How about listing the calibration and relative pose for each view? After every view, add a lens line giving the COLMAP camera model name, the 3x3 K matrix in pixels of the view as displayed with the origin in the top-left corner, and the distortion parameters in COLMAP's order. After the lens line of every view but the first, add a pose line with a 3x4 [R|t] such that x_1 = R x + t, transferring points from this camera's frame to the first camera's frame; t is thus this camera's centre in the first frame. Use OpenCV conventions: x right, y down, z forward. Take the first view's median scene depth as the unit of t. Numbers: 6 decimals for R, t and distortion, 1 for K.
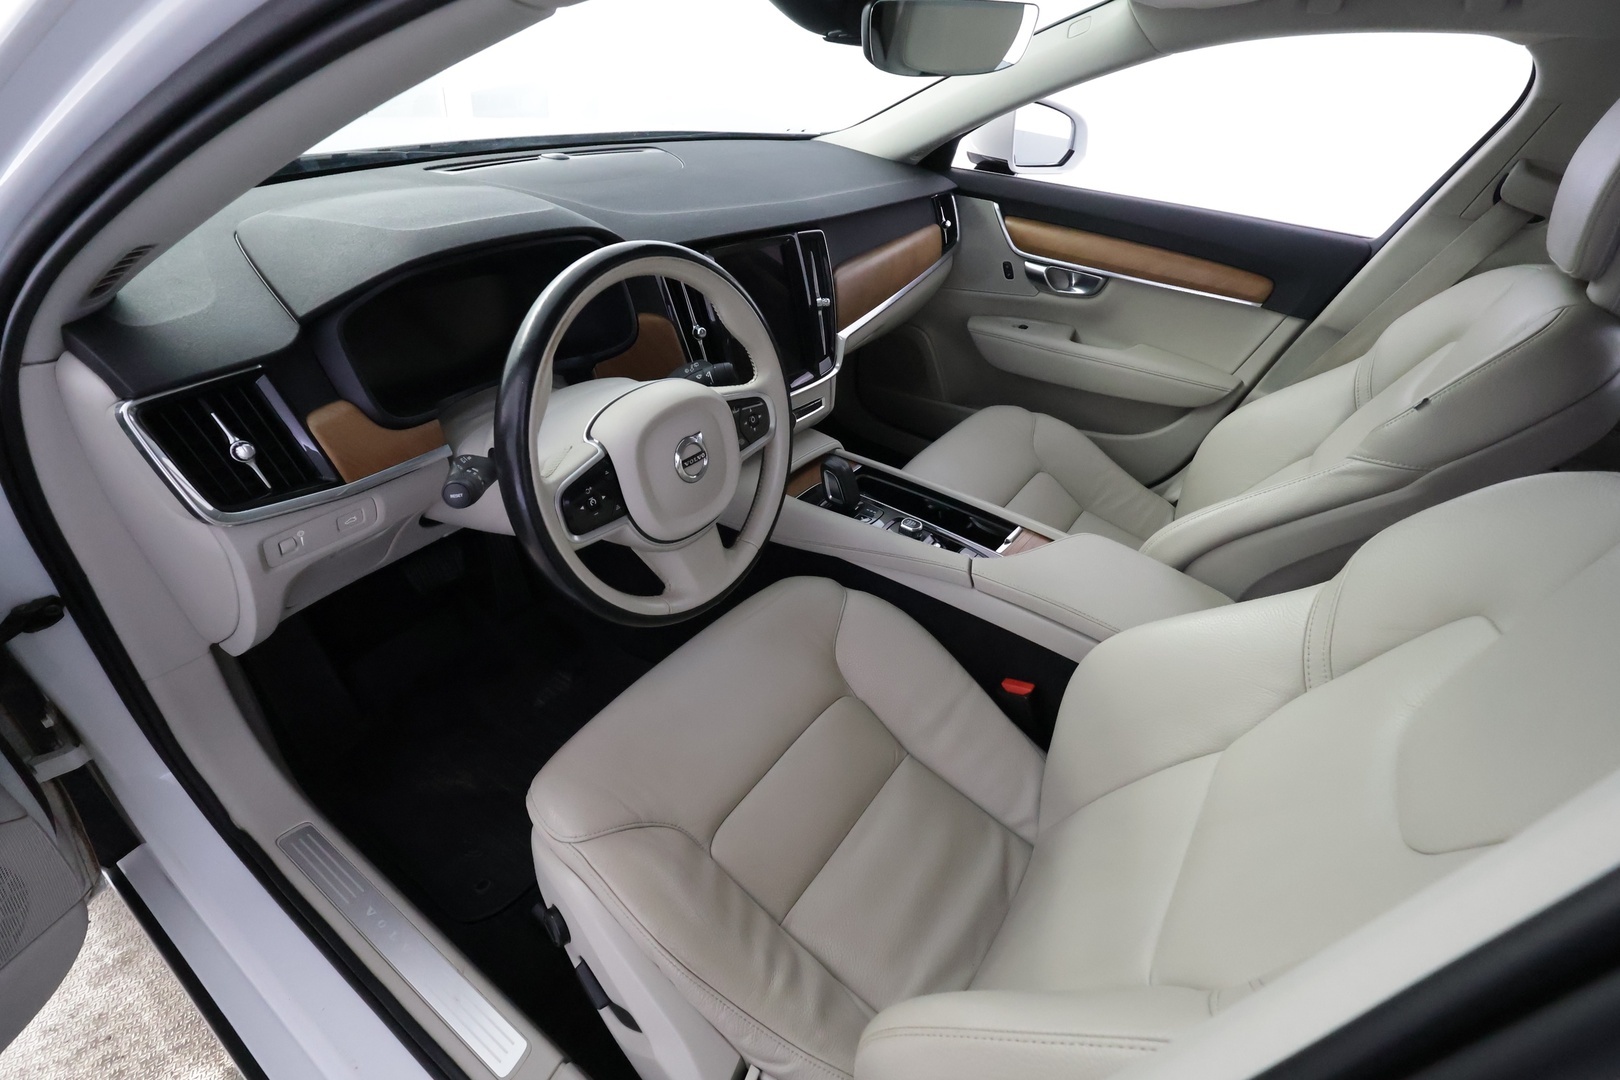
lens RADIAL K [[730.8, 0, 810.0], [0, 730.8, 540.0], [0, 0, 1]] dist [0.000823, 0.000230]
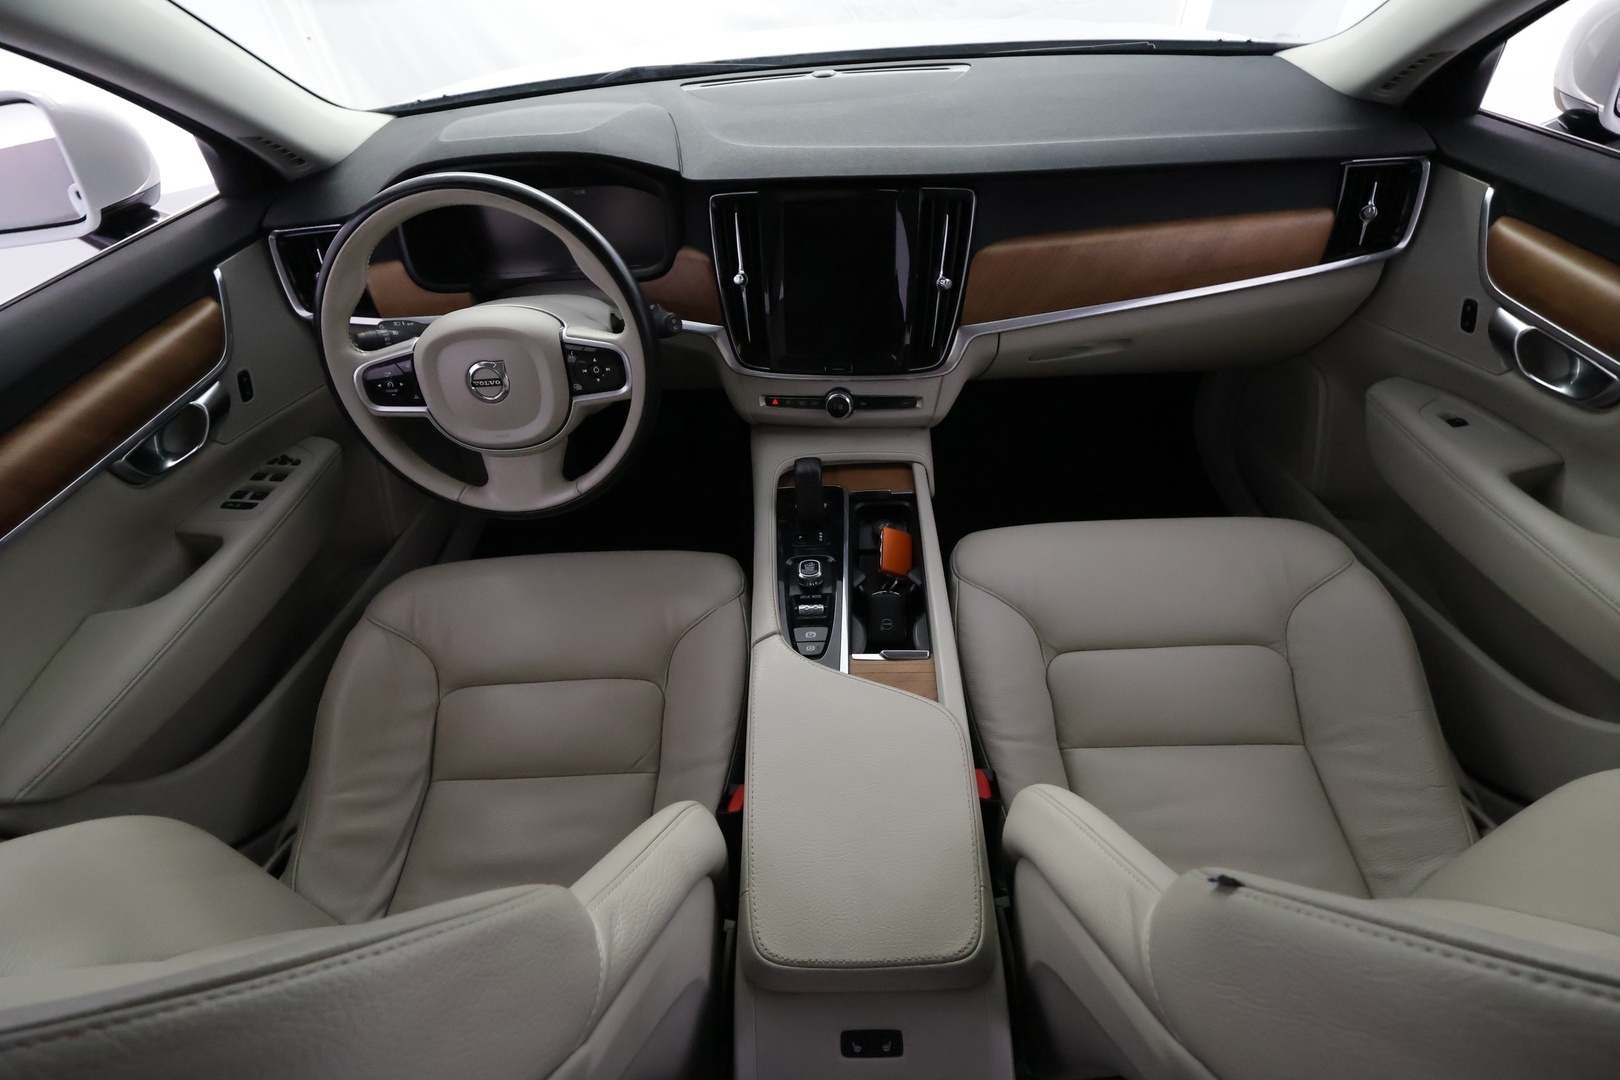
lens RADIAL K [[750.0, 0, 810.0], [0, 750.0, 540.0], [0, 0, 1]] dist [-0.005642, 0.004462]
pose [[0.573573, 0.462033, -0.676417, 0.584417], [-0.391914, 0.879891, 0.268692, -0.231814], [0.719318, 0.110983, 0.685759, 0.360380]]
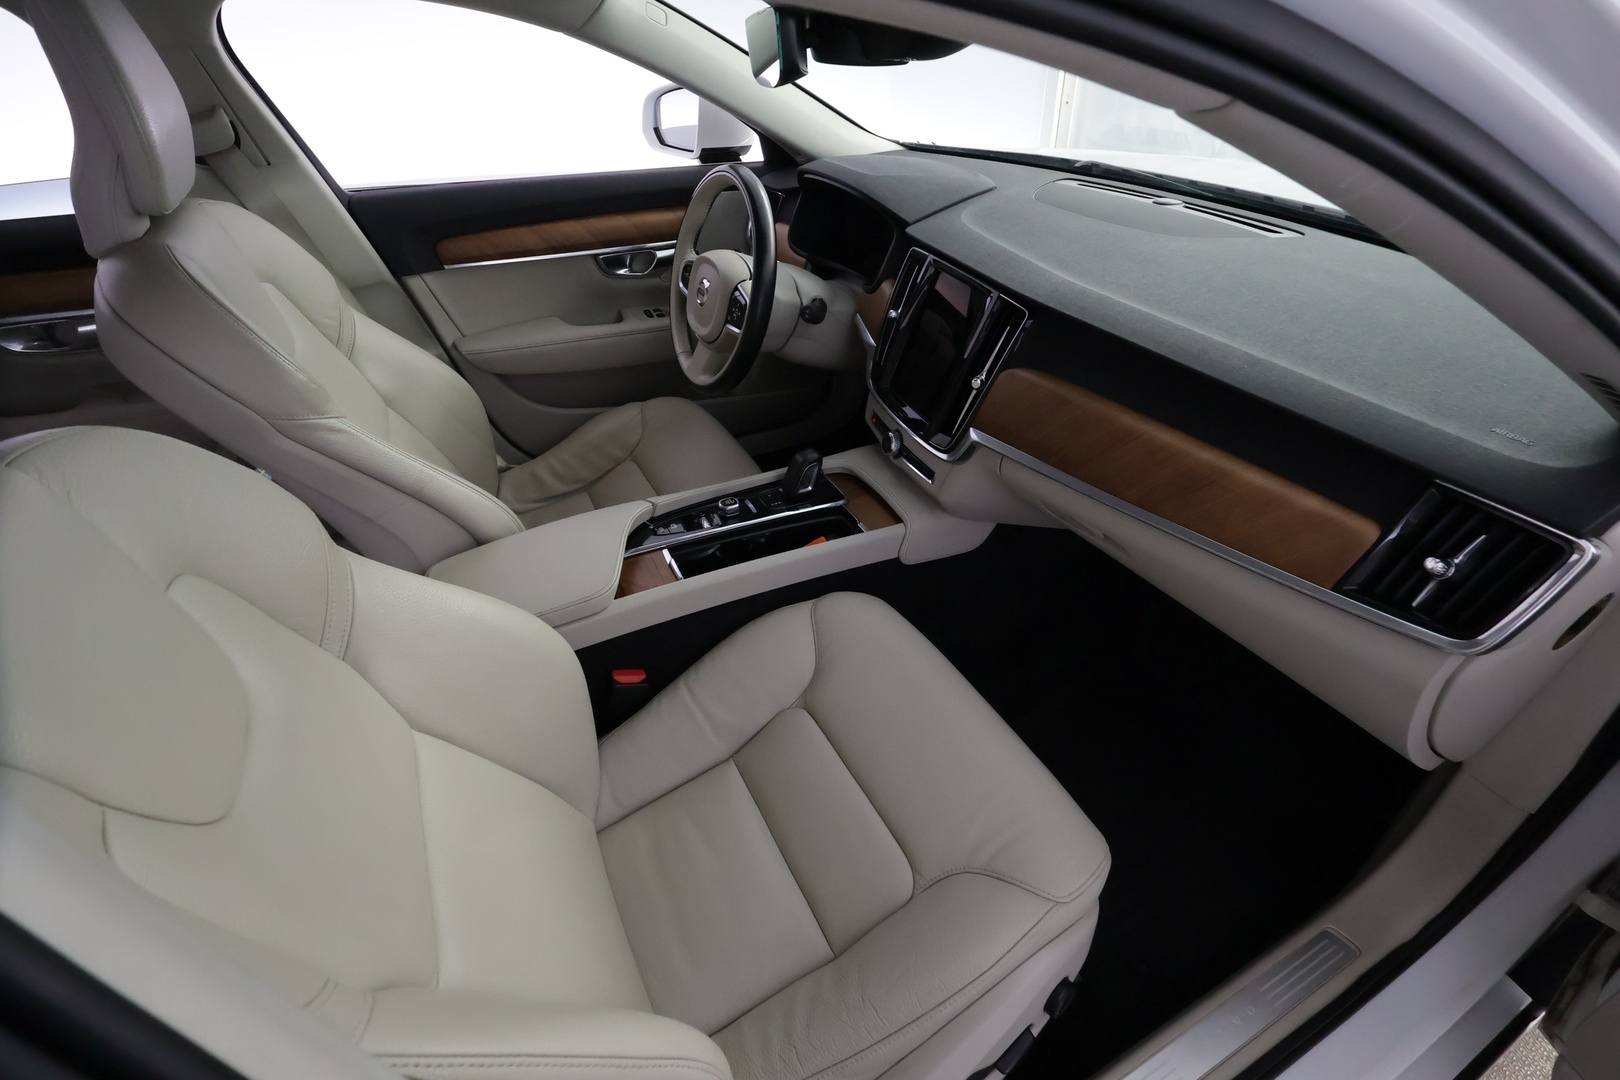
lens RADIAL K [[750.0, 0, 810.0], [0, 750.0, 540.0], [0, 0, 1]] dist [-0.005642, 0.004462]
pose [[-0.460876, 0.434196, -0.773994, 0.795782], [-0.558307, 0.536081, 0.633175, -0.616213], [0.689845, 0.723942, -0.004653, 0.945422]]
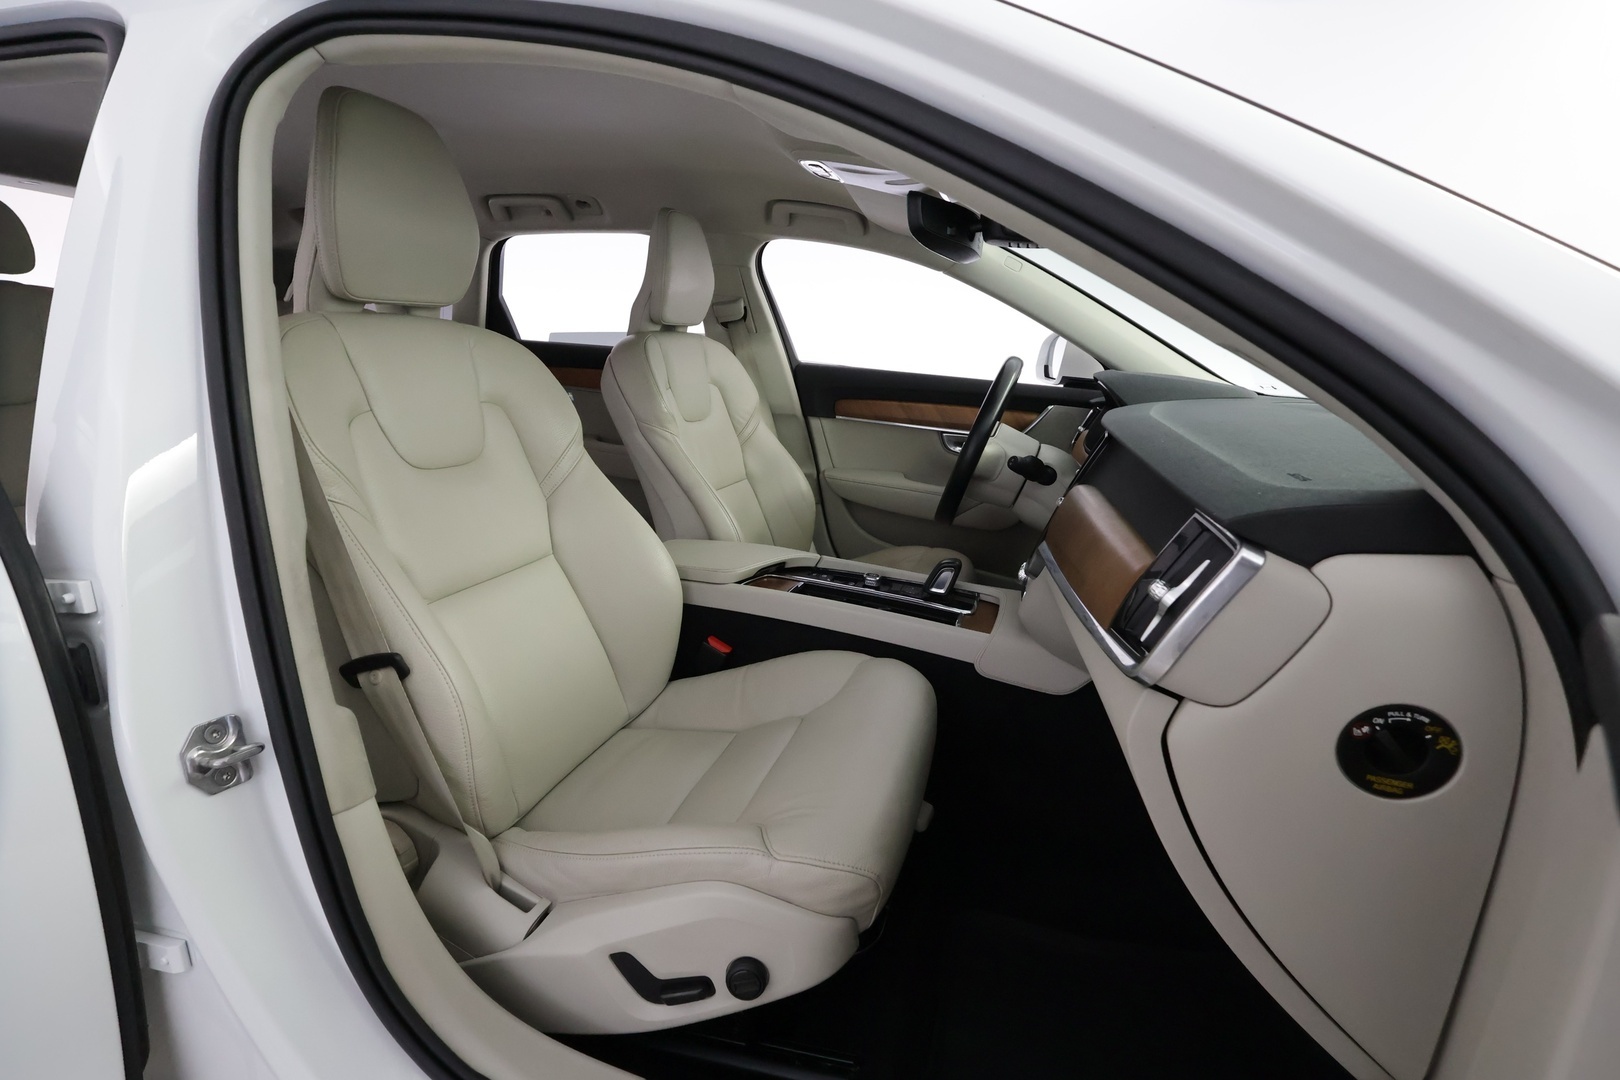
lens RADIAL K [[750.0, 0, 810.0], [0, 750.0, 540.0], [0, 0, 1]] dist [-0.005642, 0.004462]
pose [[-0.937190, -0.079619, -0.339610, 0.572503], [-0.312910, 0.622144, 0.717652, -0.787058], [0.154148, 0.778844, -0.607981, 1.439861]]
